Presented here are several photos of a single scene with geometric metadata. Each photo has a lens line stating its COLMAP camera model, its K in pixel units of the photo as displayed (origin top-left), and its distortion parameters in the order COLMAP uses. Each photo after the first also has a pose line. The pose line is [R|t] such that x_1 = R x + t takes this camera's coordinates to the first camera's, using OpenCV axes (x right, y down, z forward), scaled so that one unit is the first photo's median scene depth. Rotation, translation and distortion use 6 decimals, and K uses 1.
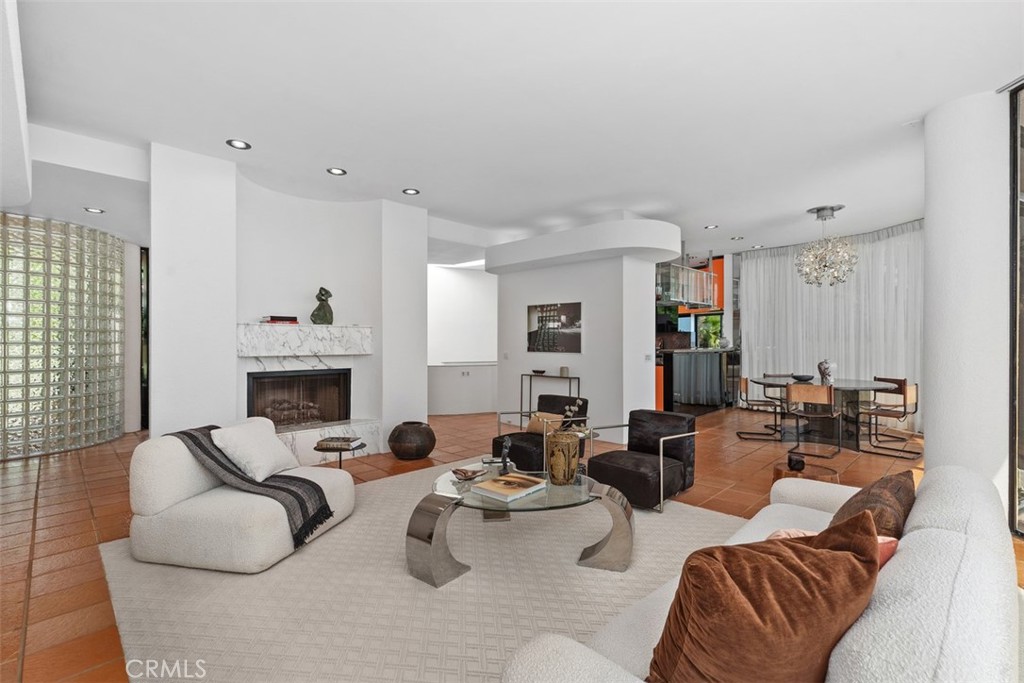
lens RADIAL K [[460.2, 0, 512.0], [0, 460.2, 341.5], [0, 0, 1]] dist [-0.000140, -0.000055]
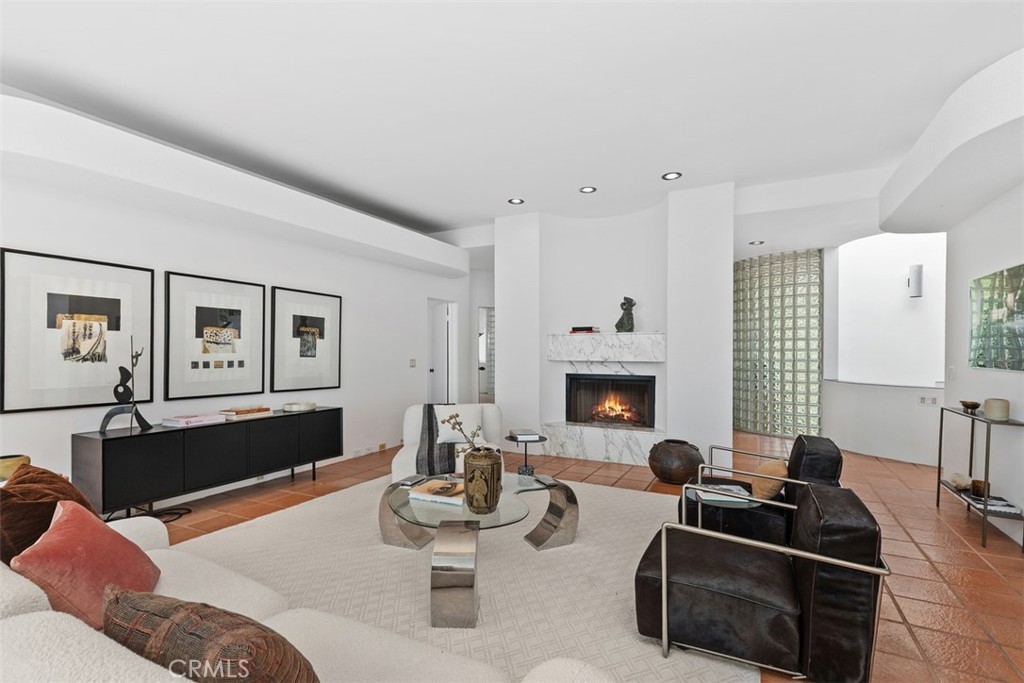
lens RADIAL K [[462.5, 0, 512.1], [0, 462.5, 352.7], [0, 0, 1]] dist [-0.001694, -0.000291]
pose [[0.280689, 0.002725, -0.959795, 0.544008], [-0.001632, 0.999996, 0.002362, 0.007922], [0.959797, 0.000904, 0.280692, 0.472311]]
